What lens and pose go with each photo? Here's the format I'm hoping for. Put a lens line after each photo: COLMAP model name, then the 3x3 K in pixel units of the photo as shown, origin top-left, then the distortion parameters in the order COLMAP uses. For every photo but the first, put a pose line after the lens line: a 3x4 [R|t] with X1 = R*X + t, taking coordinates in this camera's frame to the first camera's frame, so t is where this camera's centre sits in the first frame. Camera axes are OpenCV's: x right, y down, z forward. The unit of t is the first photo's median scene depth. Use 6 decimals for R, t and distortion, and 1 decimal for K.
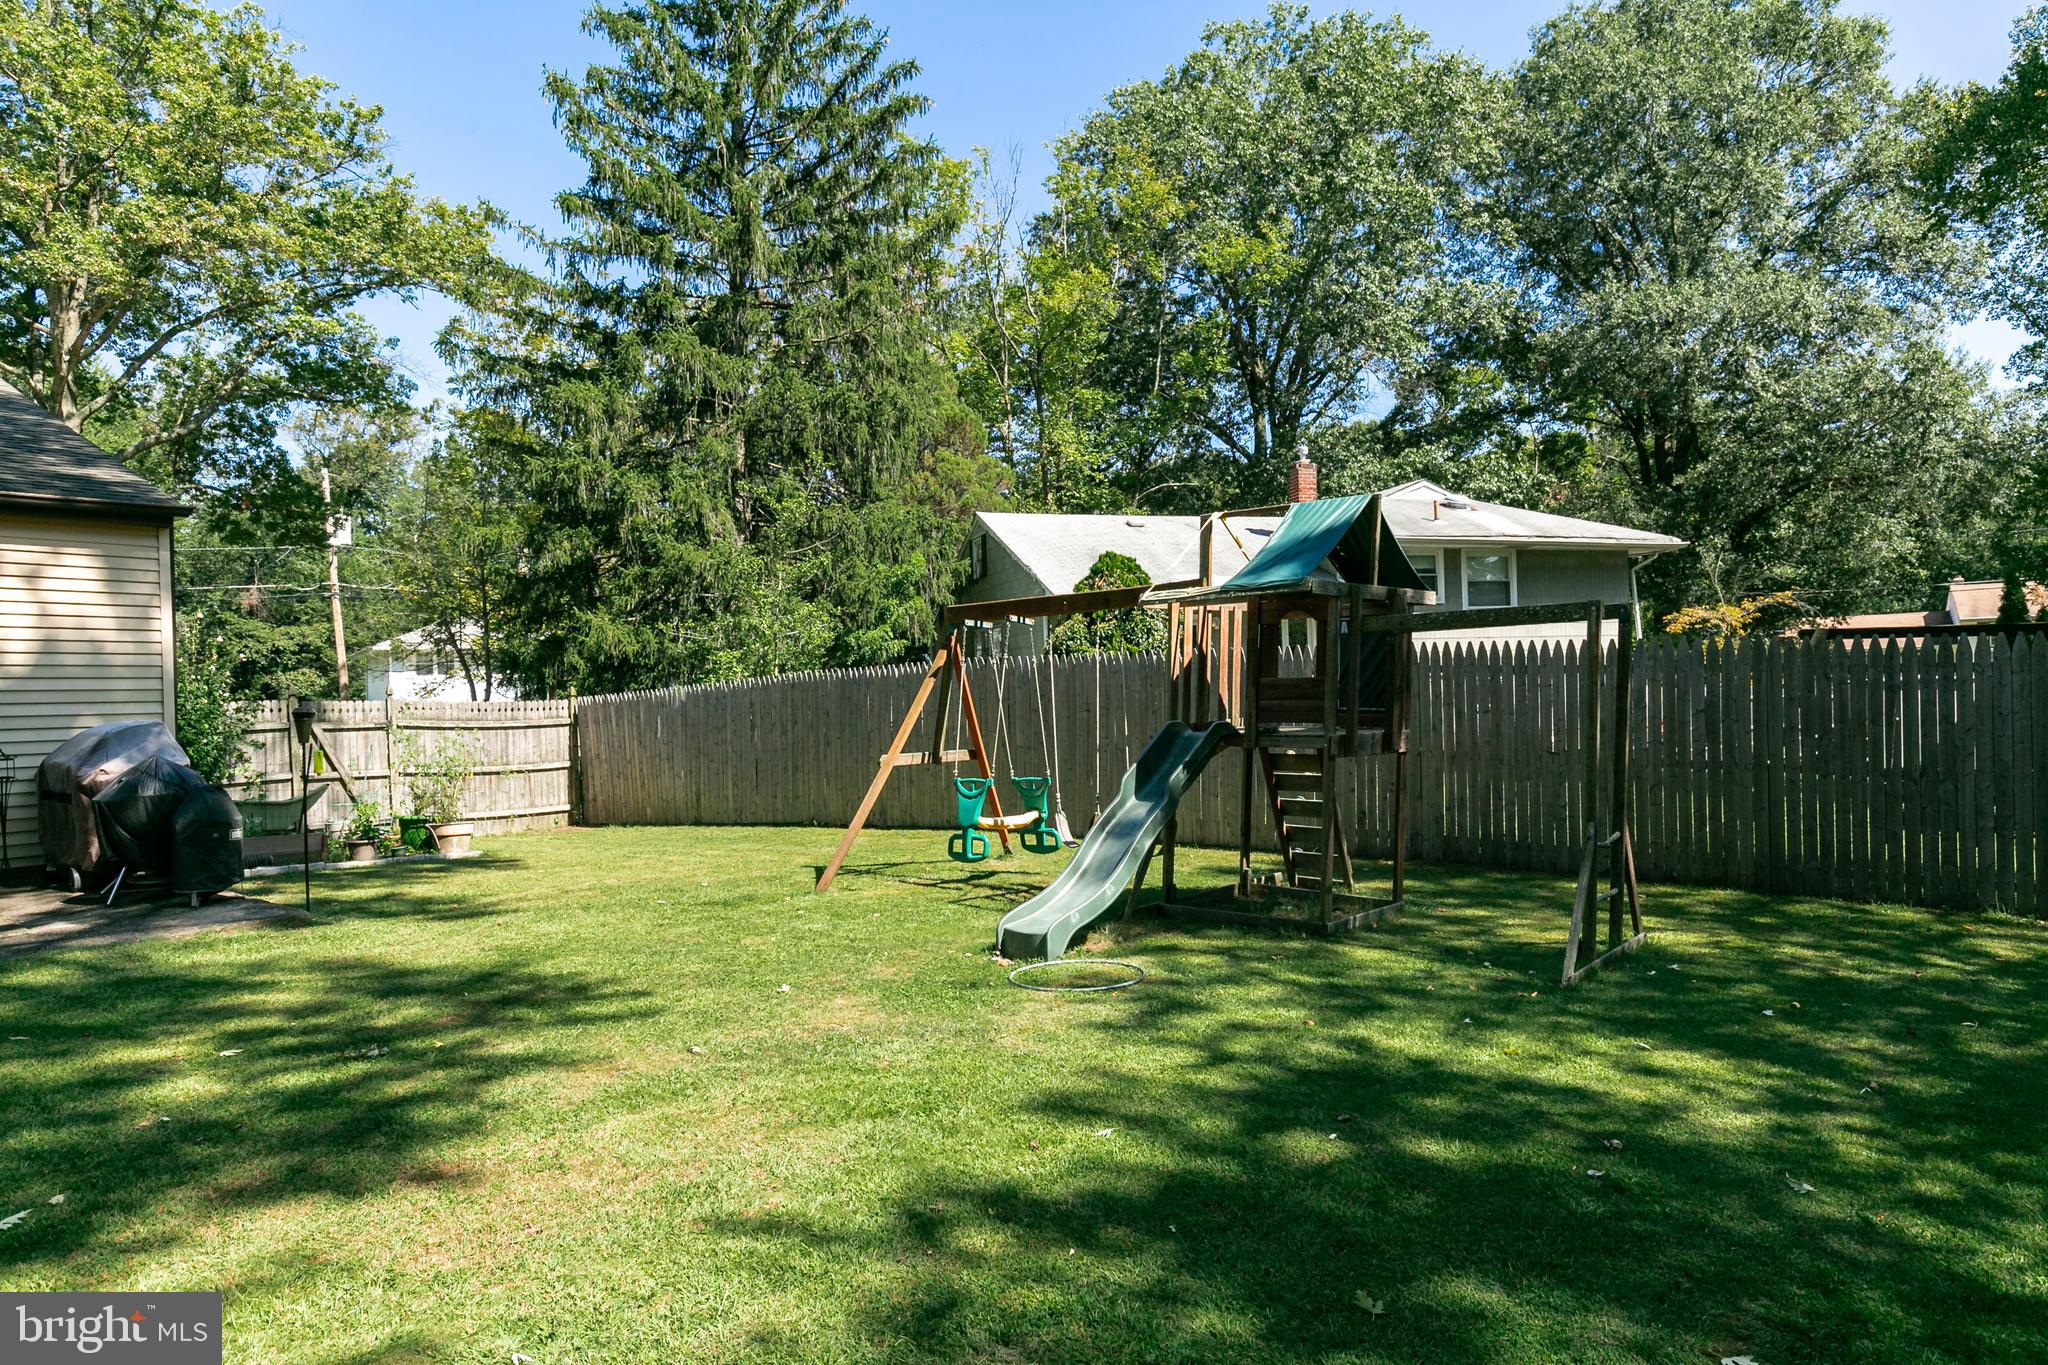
lens RADIAL K [[1244.9, 0, 1037.1], [0, 1244.9, 692.7], [0, 0, 1]] dist [0.005923, 0.000188]
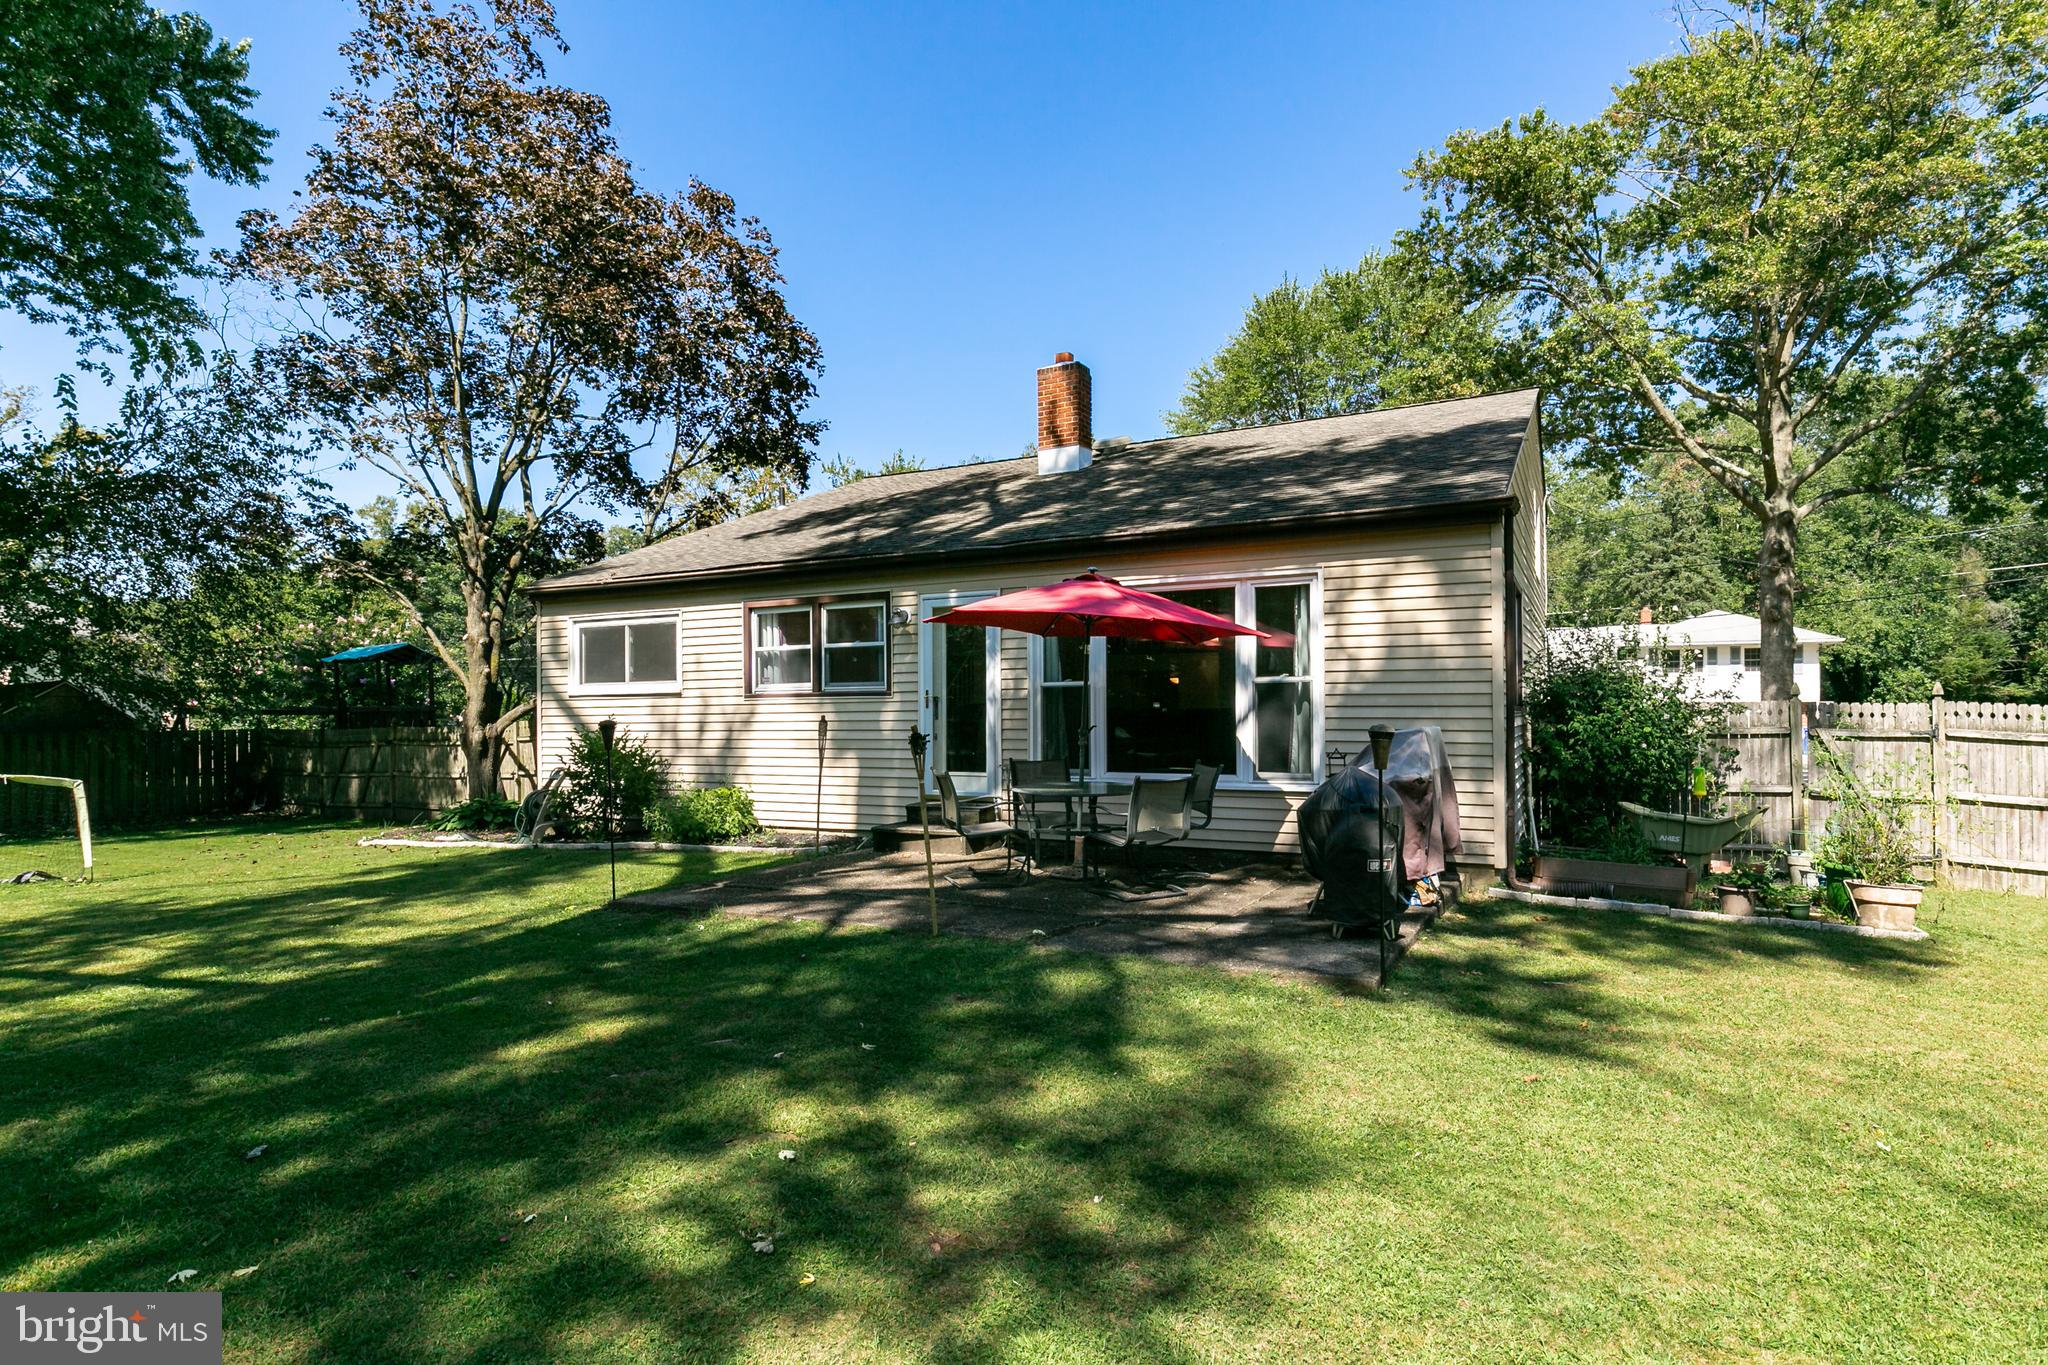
lens RADIAL K [[1091.9, 0, 1023.8], [0, 1091.9, 697.4], [0, 0, 1]] dist [-0.001407, 0.001250]
pose [[0.193765, 0.014041, -0.980947, 0.024677], [0.002817, 0.999885, 0.014869, -0.007263], [0.981044, -0.005644, 0.193703, 0.270878]]
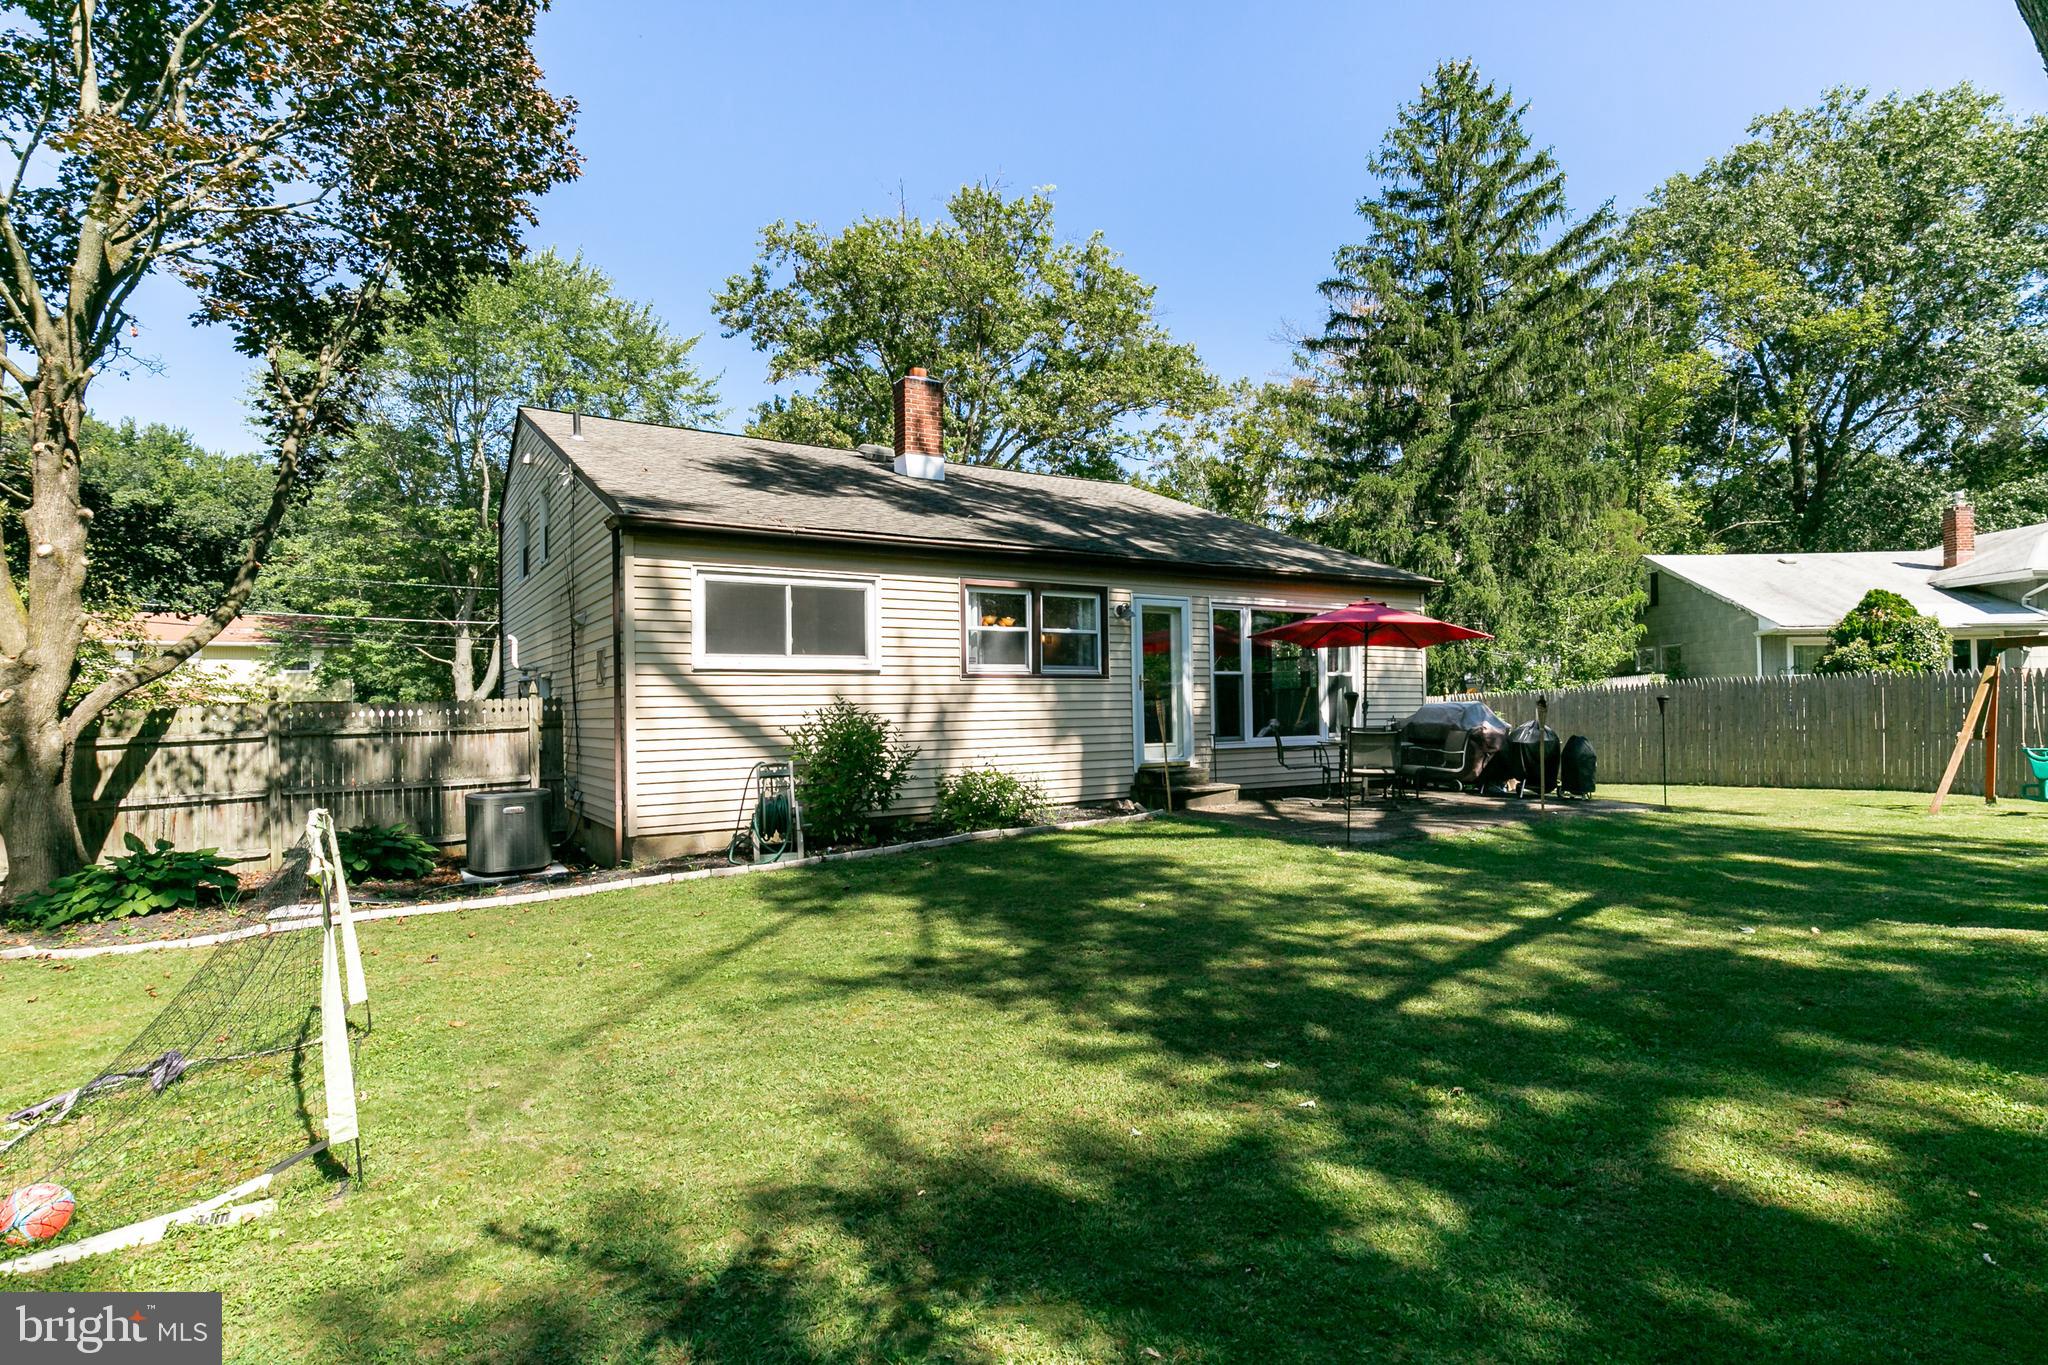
lens RADIAL K [[1065.2, 0, 1019.7], [0, 1065.2, 683.8], [0, 0, 1]] dist [0.009042, -0.002488]
pose [[0.945502, 0.013059, -0.325354, -0.424344], [-0.017255, 0.999801, -0.010014, 0.011543], [0.325158, 0.015082, 0.945539, -0.342227]]
